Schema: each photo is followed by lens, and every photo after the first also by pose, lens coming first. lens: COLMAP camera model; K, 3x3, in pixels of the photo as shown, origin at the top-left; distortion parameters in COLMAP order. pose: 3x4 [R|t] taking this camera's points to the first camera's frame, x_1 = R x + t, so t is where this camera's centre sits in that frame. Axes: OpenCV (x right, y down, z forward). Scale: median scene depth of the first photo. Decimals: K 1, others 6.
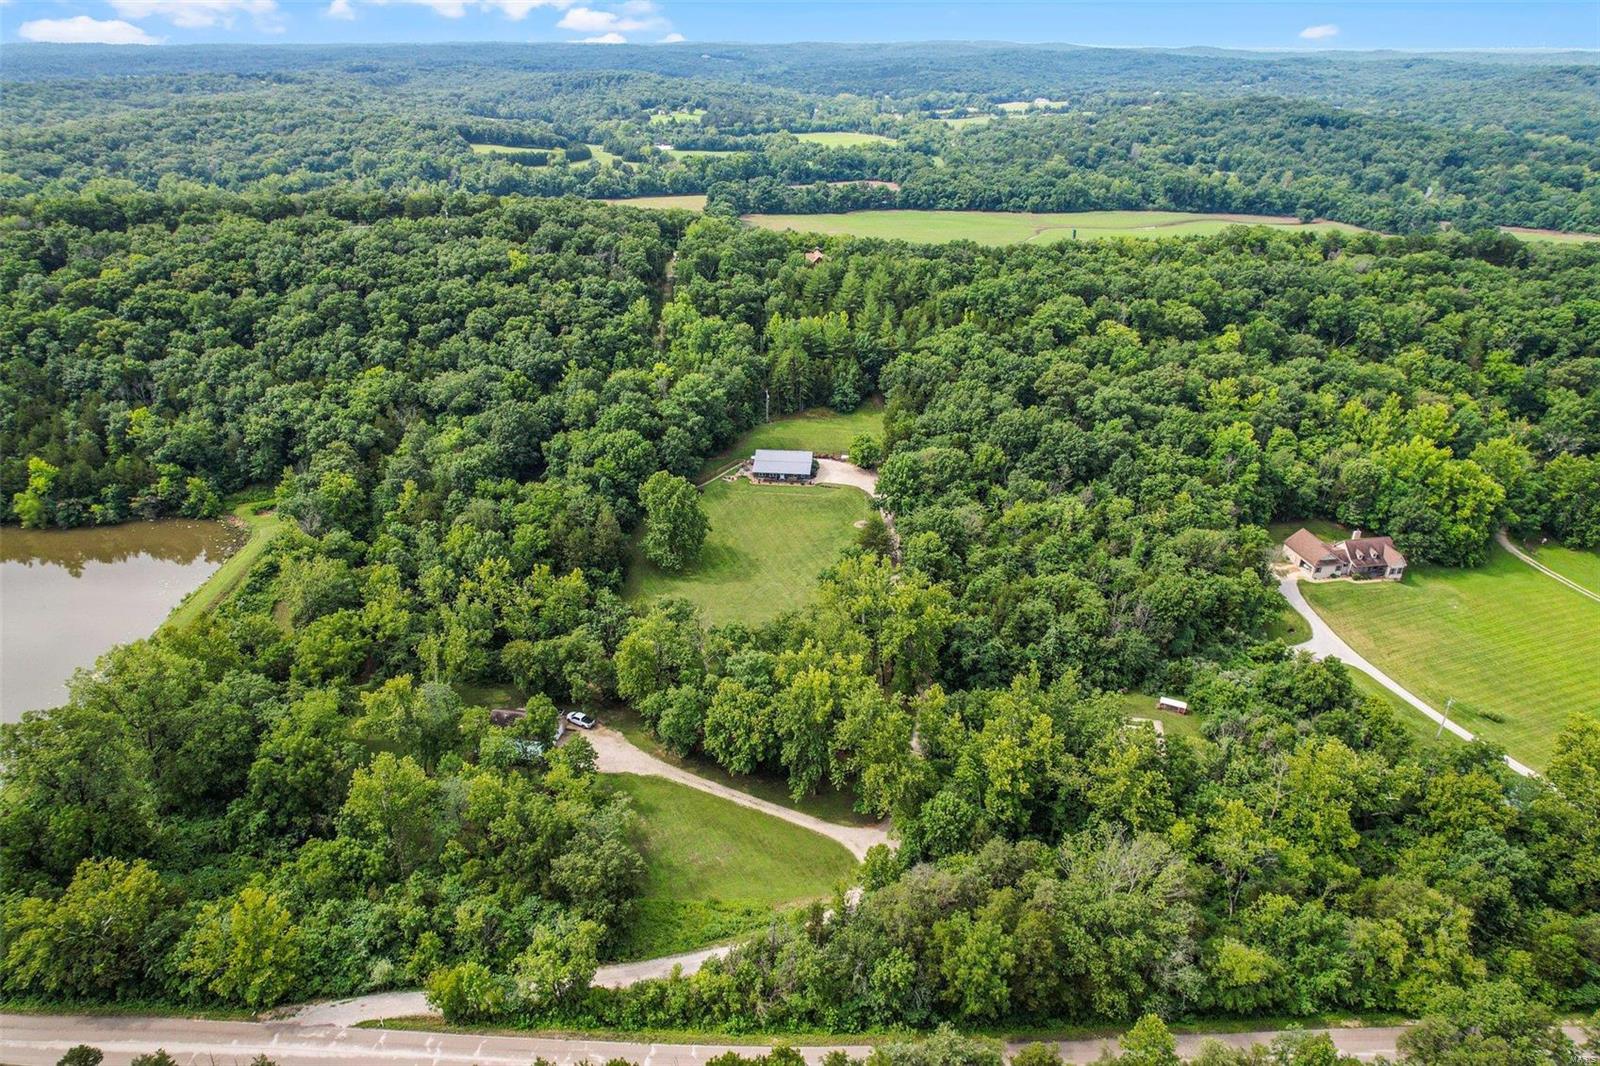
lens RADIAL K [[1029.7, 0, 801.9], [0, 1029.7, 539.3], [0, 0, 1]] dist [-0.073425, 0.065388]
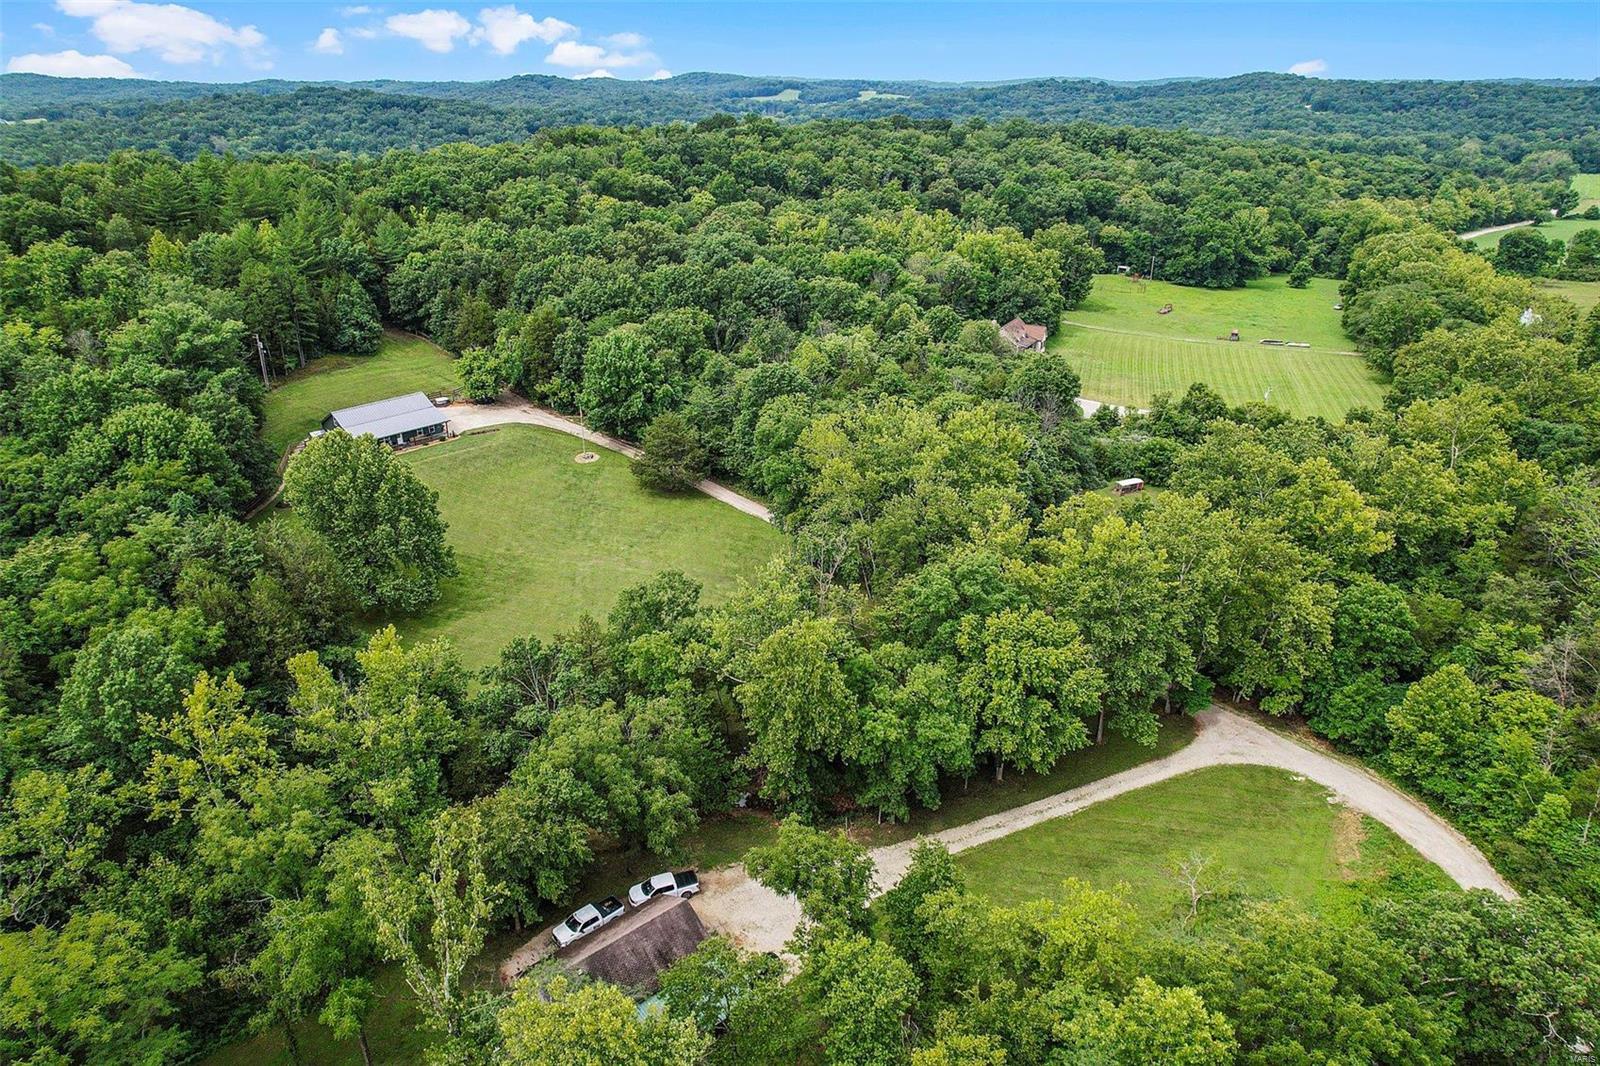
lens RADIAL K [[1029.7, 0, 801.9], [0, 1029.7, 539.3], [0, 0, 1]] dist [-0.073425, 0.065388]
pose [[0.619566, -0.328867, 0.712731, -0.338049], [0.351654, 0.928075, 0.122543, 0.001888], [-0.701768, 0.174711, 0.690650, 0.476404]]
